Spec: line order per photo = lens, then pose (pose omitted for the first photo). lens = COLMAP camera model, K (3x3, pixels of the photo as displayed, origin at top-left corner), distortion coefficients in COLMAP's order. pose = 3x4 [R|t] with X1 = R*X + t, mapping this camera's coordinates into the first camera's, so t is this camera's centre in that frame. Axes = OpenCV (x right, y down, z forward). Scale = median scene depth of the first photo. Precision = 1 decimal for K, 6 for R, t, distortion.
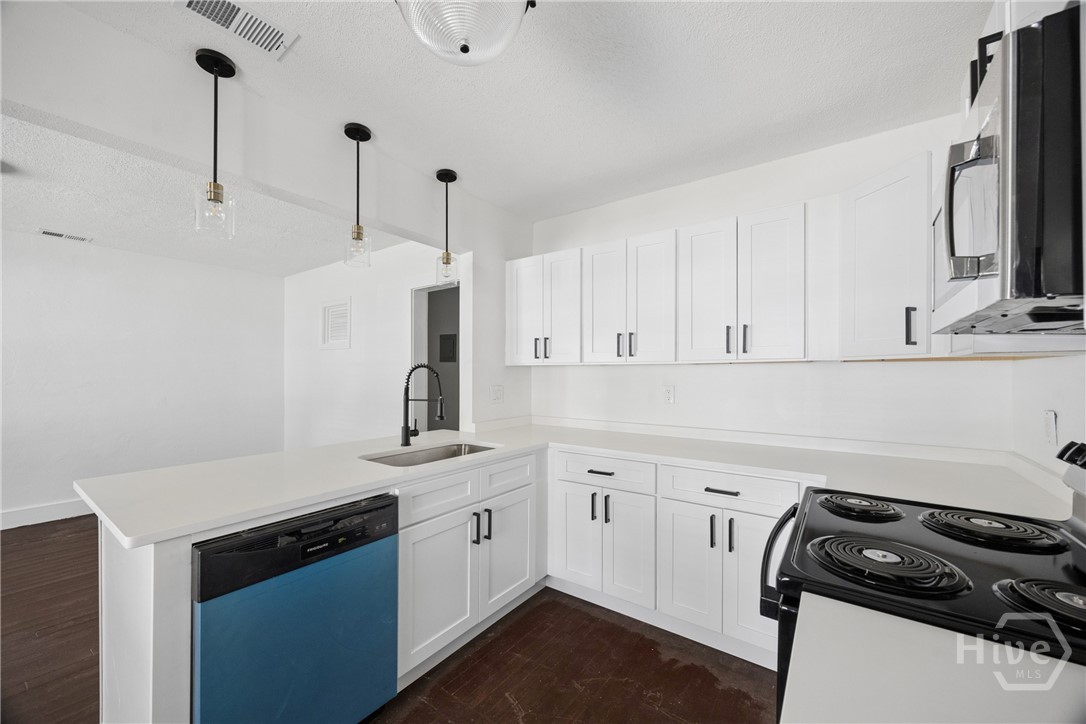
lens RADIAL K [[425.5, 0, 542.4], [0, 425.5, 368.9], [0, 0, 1]] dist [0.009948, -0.001904]
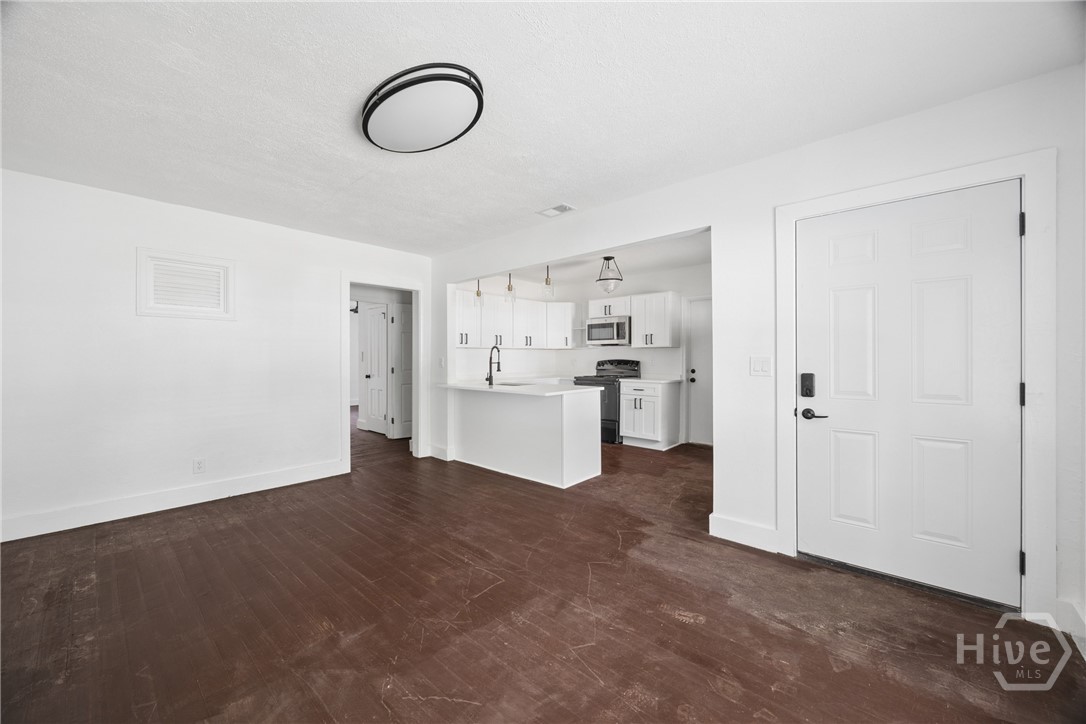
lens RADIAL K [[425.5, 0, 545.6], [0, 425.5, 359.0], [0, 0, 1]] dist [0.009948, -0.001904]
pose [[0.101683, -0.003325, 0.994811, -2.595024], [-0.007165, 0.999966, 0.004074, 0.048757], [-0.994791, -0.007542, 0.101656, 0.566447]]
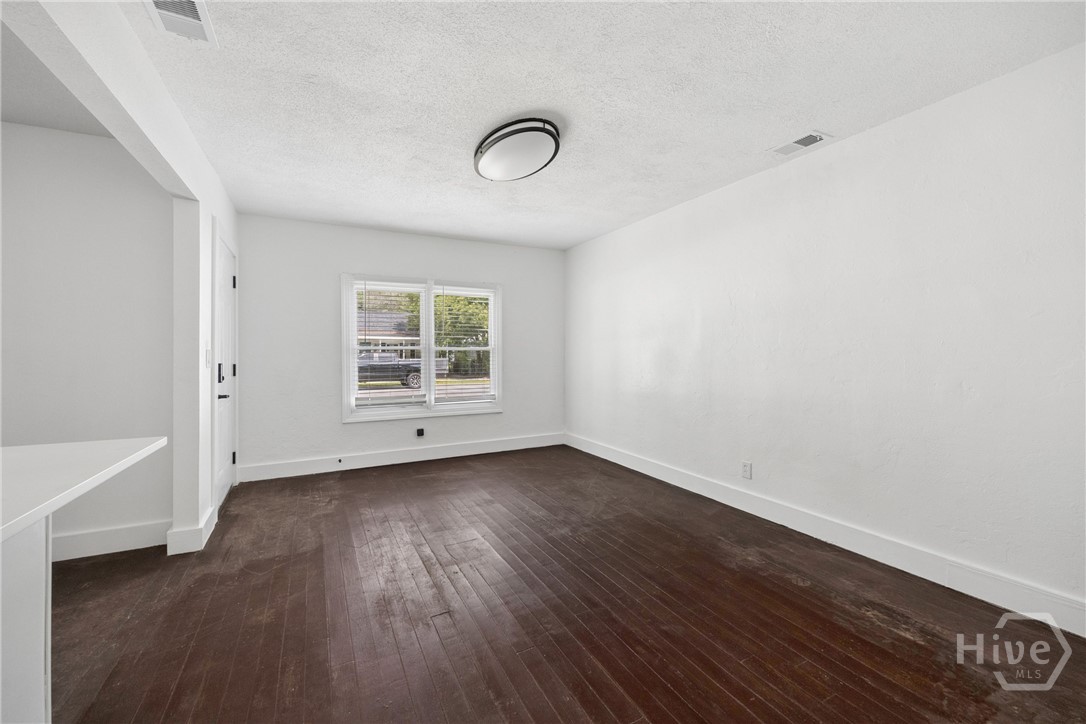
lens RADIAL K [[425.5, 0, 538.4], [0, 425.5, 359.6], [0, 0, 1]] dist [0.009948, -0.001904]
pose [[-0.451291, 0.008362, -0.892338, -0.444225], [-0.000647, 0.999953, 0.009698, 0.064715], [0.892377, 0.004954, -0.451264, 1.621107]]
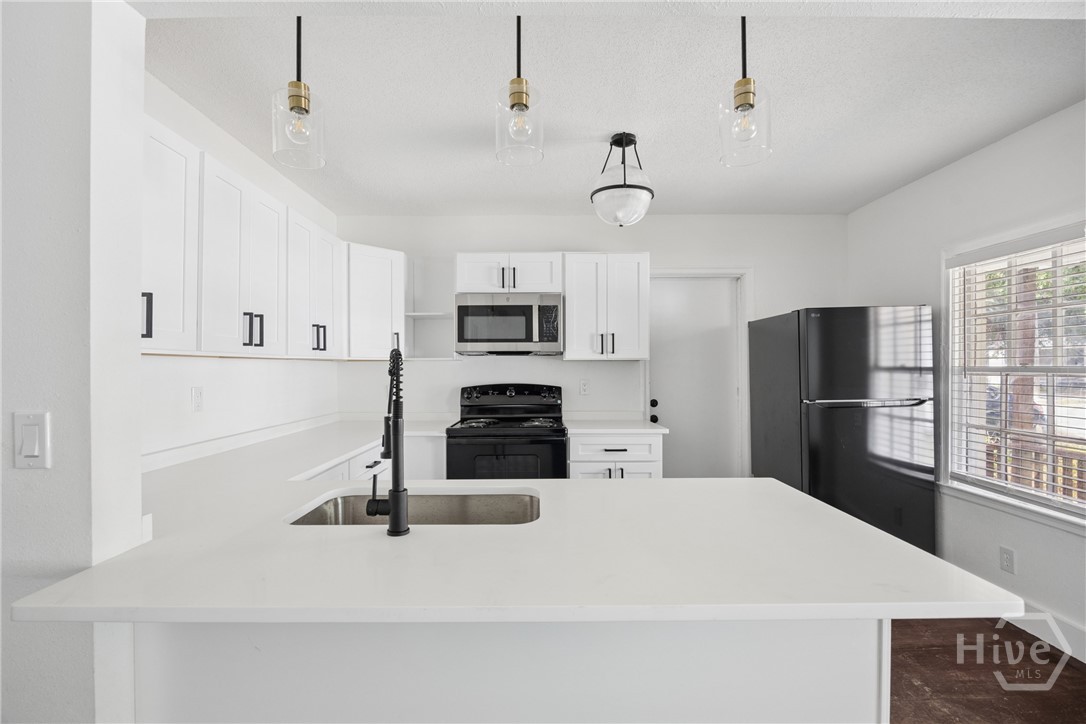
lens RADIAL K [[473.1, 0, 546.8], [0, 473.1, 367.0], [0, 0, 1]] dist [-0.011113, 0.000855]
pose [[-0.588824, 0.000578, 0.808261, -0.879334], [-0.005548, 0.999973, -0.004757, 0.010127], [-0.808242, -0.007285, -0.588805, 1.242323]]
